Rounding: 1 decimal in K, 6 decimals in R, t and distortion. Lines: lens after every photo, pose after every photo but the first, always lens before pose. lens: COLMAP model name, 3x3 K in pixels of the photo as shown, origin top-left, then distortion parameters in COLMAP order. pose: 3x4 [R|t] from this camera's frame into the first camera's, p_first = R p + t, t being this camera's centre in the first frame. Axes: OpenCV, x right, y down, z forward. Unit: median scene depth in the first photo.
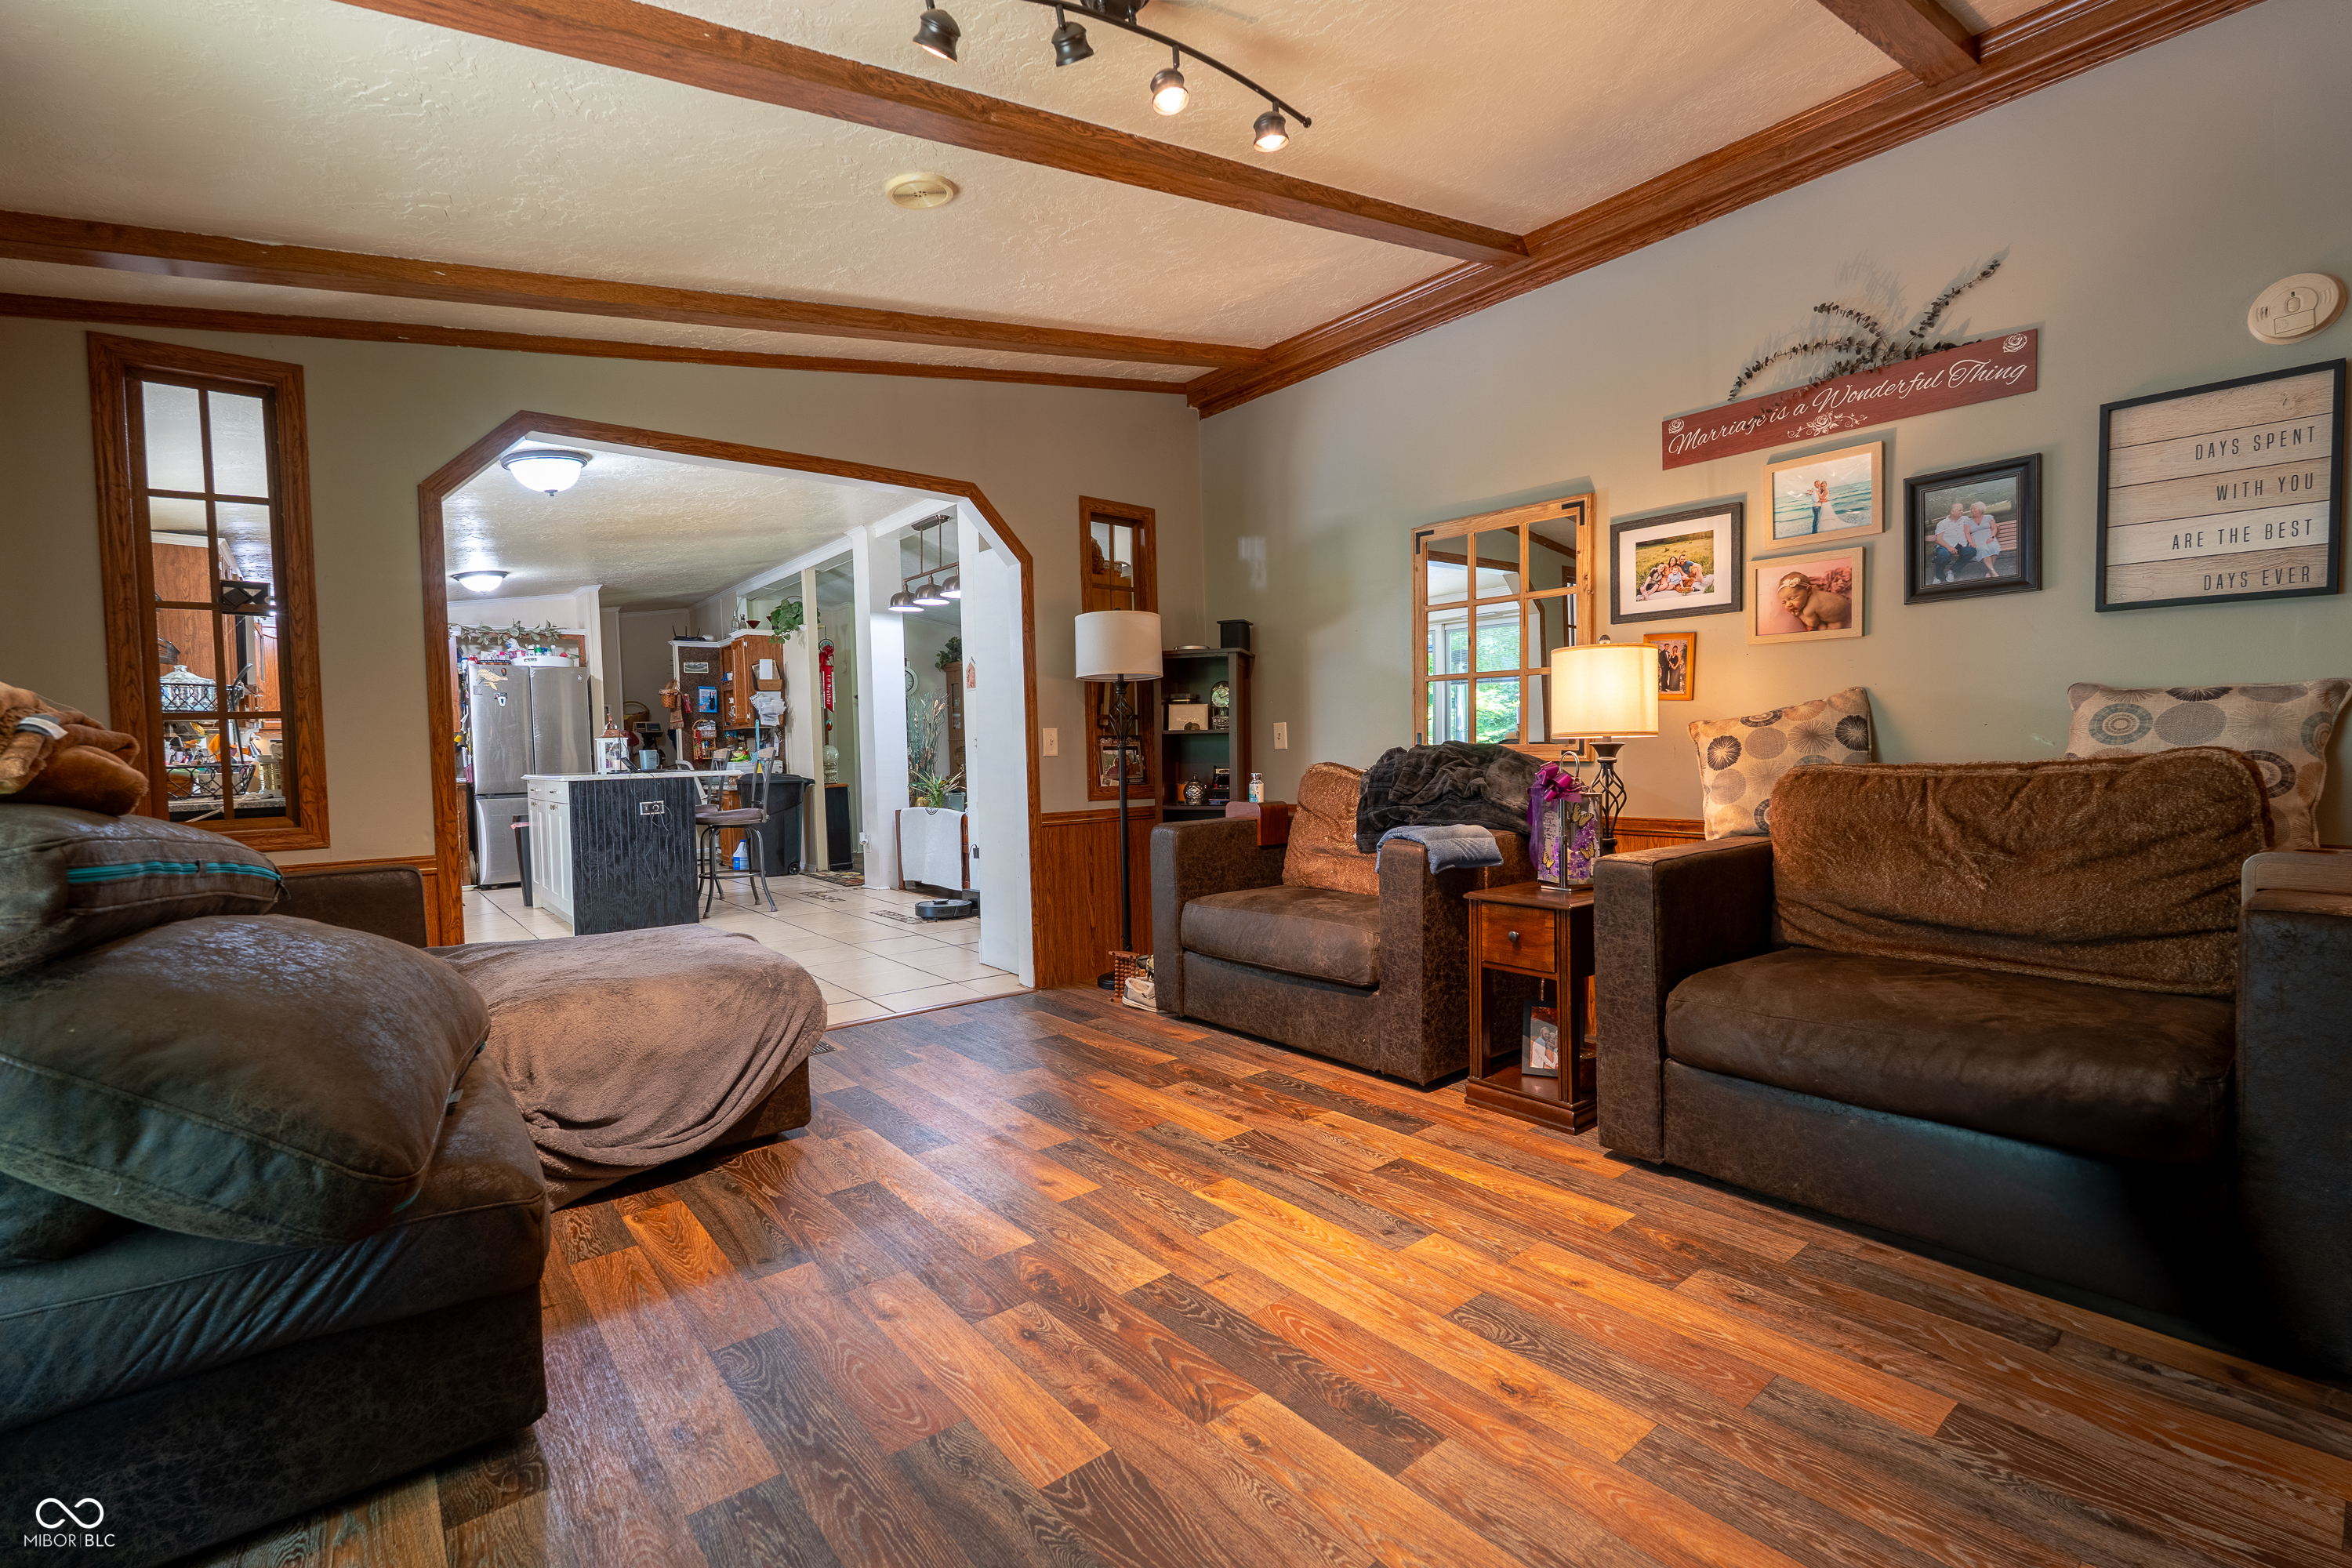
lens RADIAL K [[1026.4, 0, 1172.6], [0, 1026.4, 781.0], [0, 0, 1]] dist [0.000042, -0.000077]
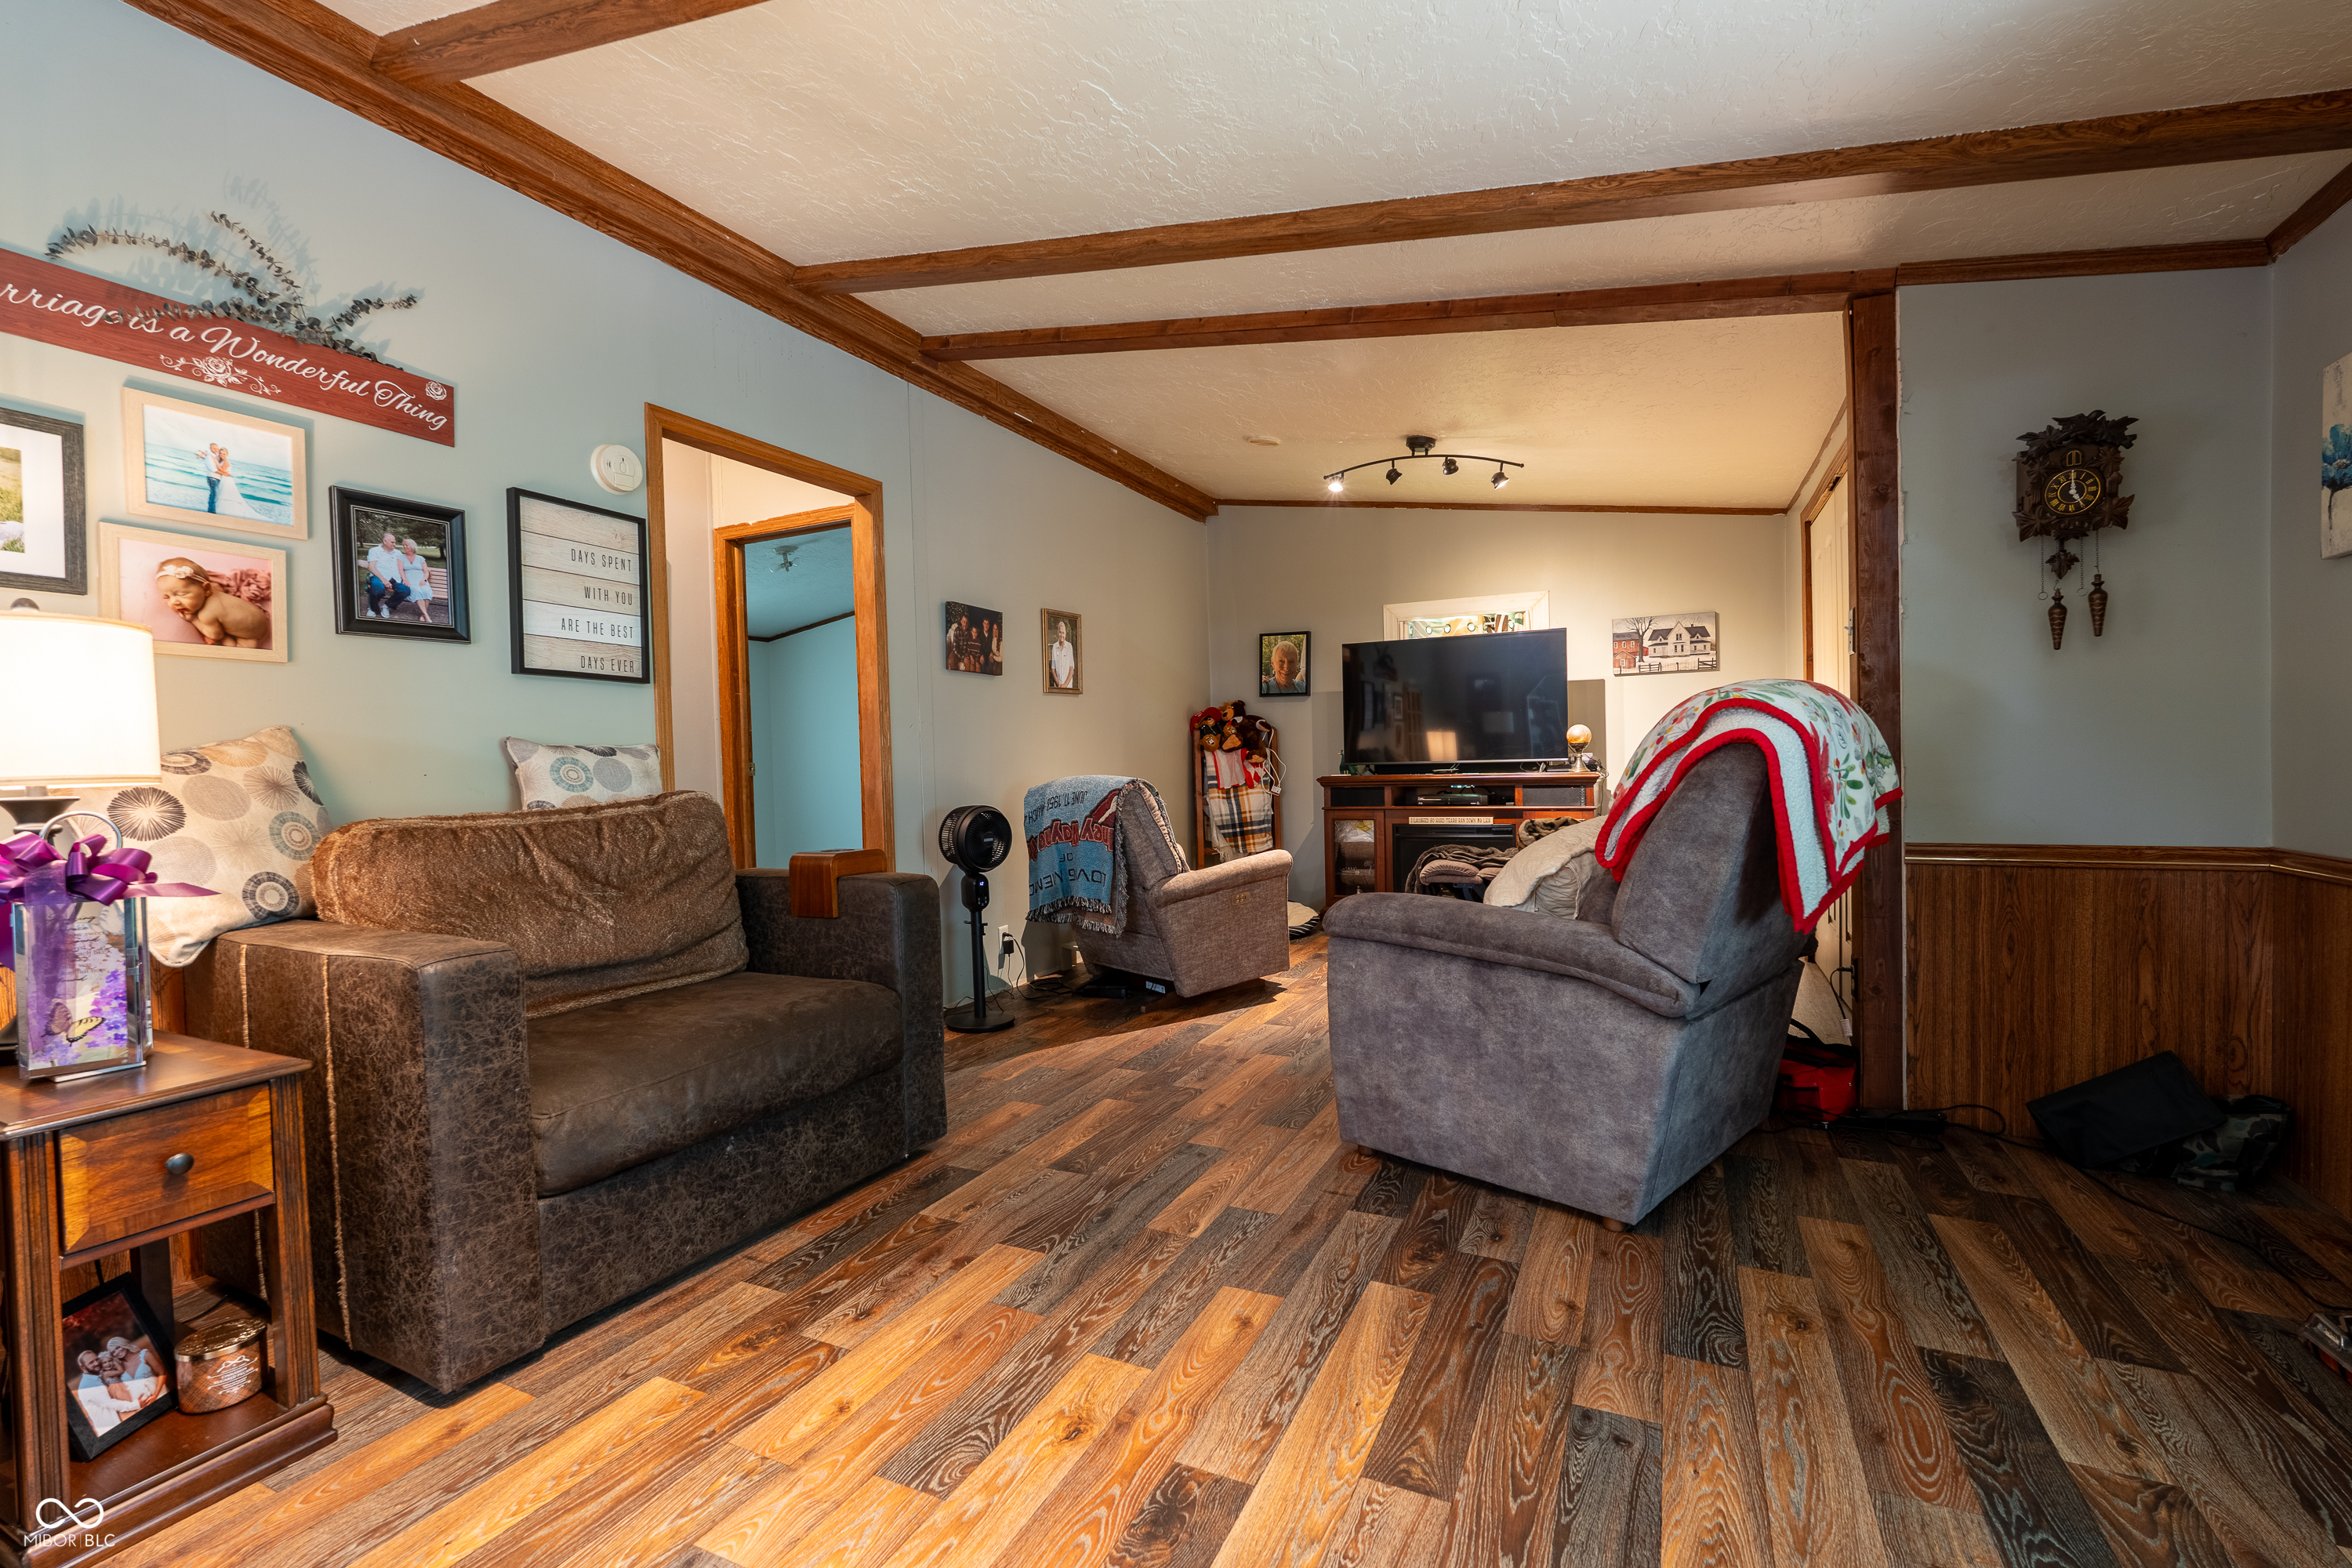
lens RADIAL K [[1026.4, 0, 1172.6], [0, 1026.4, 781.0], [0, 0, 1]] dist [0.000042, -0.000077]
pose [[-0.417318, 0.016720, 0.908607, -0.389490], [0.063835, 0.997900, 0.010956, -0.016761], [-0.906516, 0.062573, -0.417509, 0.831553]]
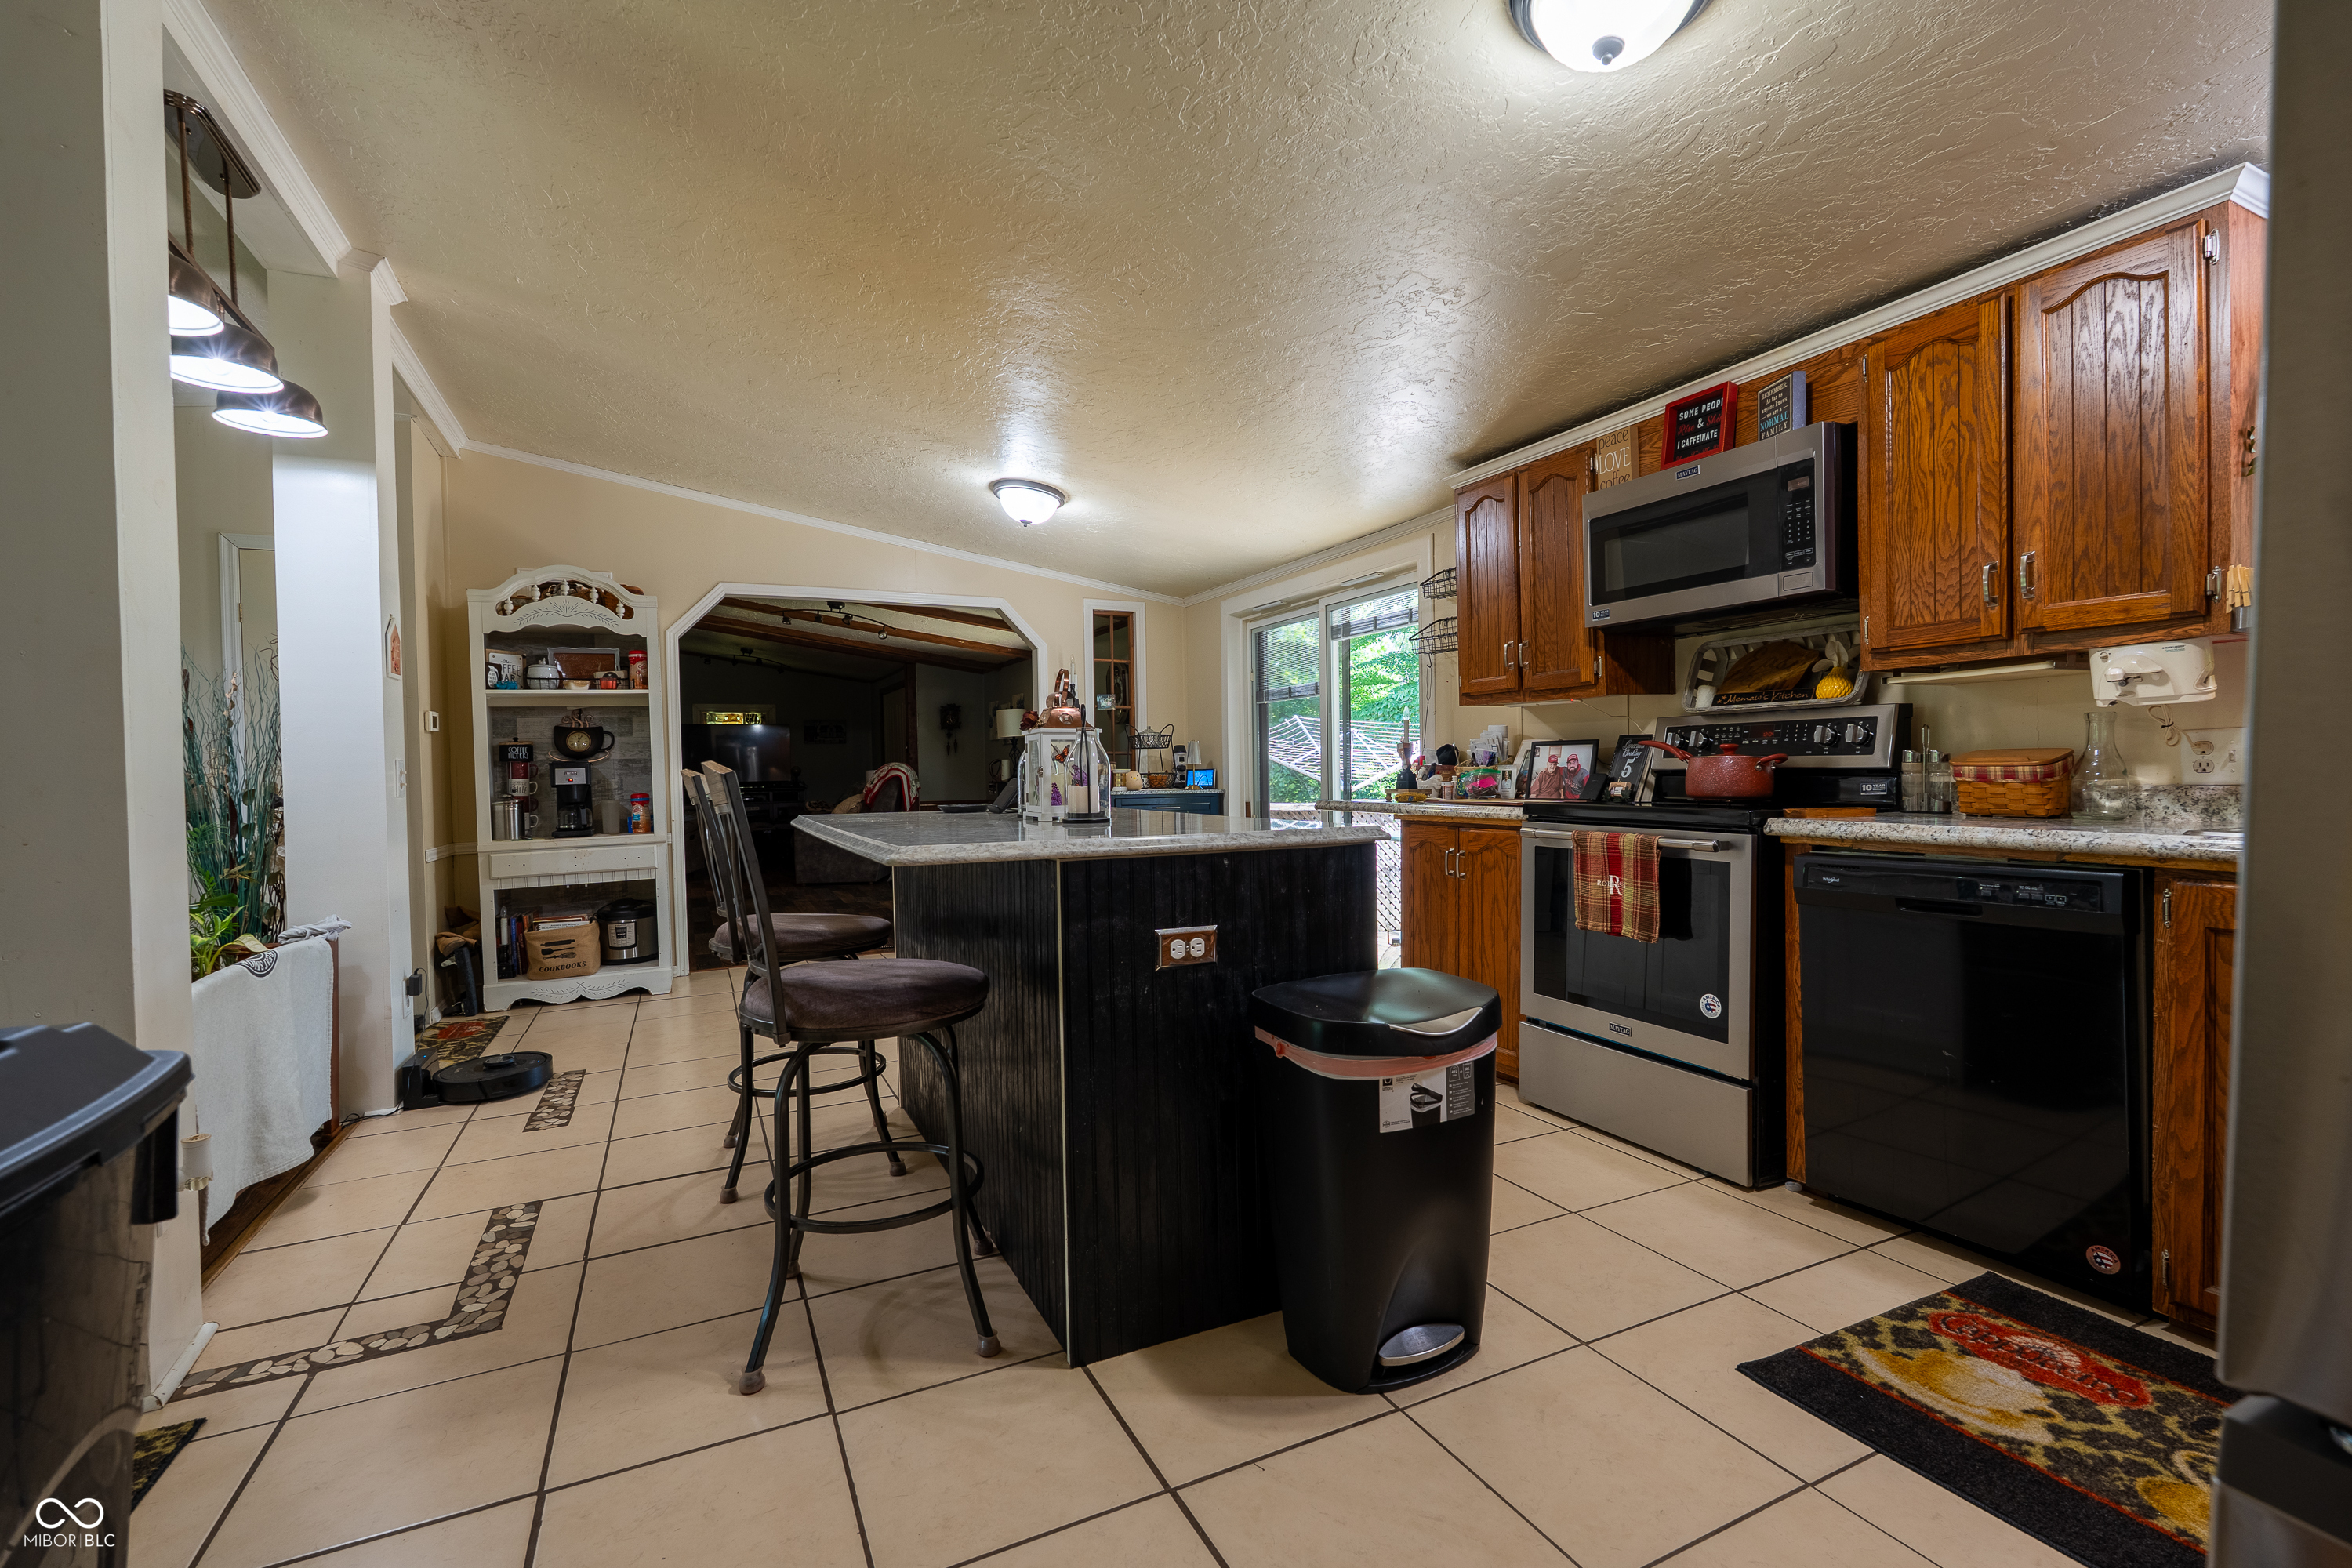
lens RADIAL K [[1026.4, 0, 1172.6], [0, 1026.4, 781.0], [0, 0, 1]] dist [0.000042, -0.000077]
pose [[-0.970364, 0.040231, 0.238275, -1.828952], [0.051635, 0.997790, 0.041812, -0.104709], [-0.236067, 0.052876, -0.970297, 3.693605]]
